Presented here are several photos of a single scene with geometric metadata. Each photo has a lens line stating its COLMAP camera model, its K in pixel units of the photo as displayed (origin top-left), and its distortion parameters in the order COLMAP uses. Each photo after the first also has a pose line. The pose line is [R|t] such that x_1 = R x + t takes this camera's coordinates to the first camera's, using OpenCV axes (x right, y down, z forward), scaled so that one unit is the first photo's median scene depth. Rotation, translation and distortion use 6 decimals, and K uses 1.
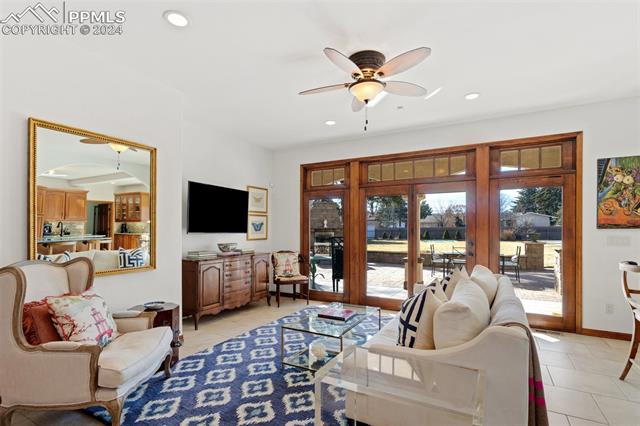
lens RADIAL K [[313.9, 0, 323.4], [0, 313.9, 231.5], [0, 0, 1]] dist [-0.000534, -0.000051]
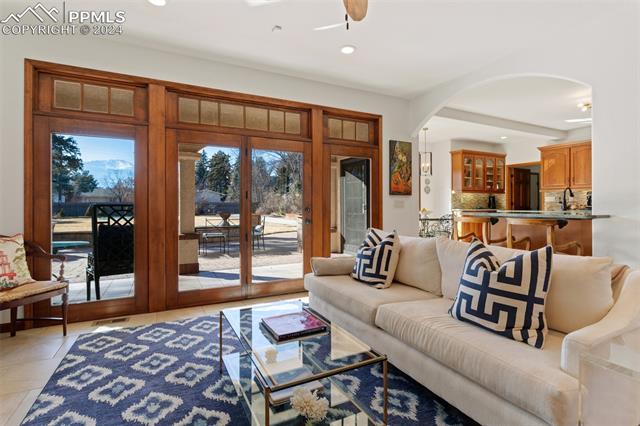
lens RADIAL K [[313.3, 0, 319.6], [0, 313.3, 207.2], [0, 0, 1]] dist [-0.004233, -0.000411]
pose [[0.562604, -0.005060, 0.826711, -0.242343], [0.007256, 0.999973, 0.001182, 0.027142], [-0.826695, 0.005334, 0.562626, 0.377364]]
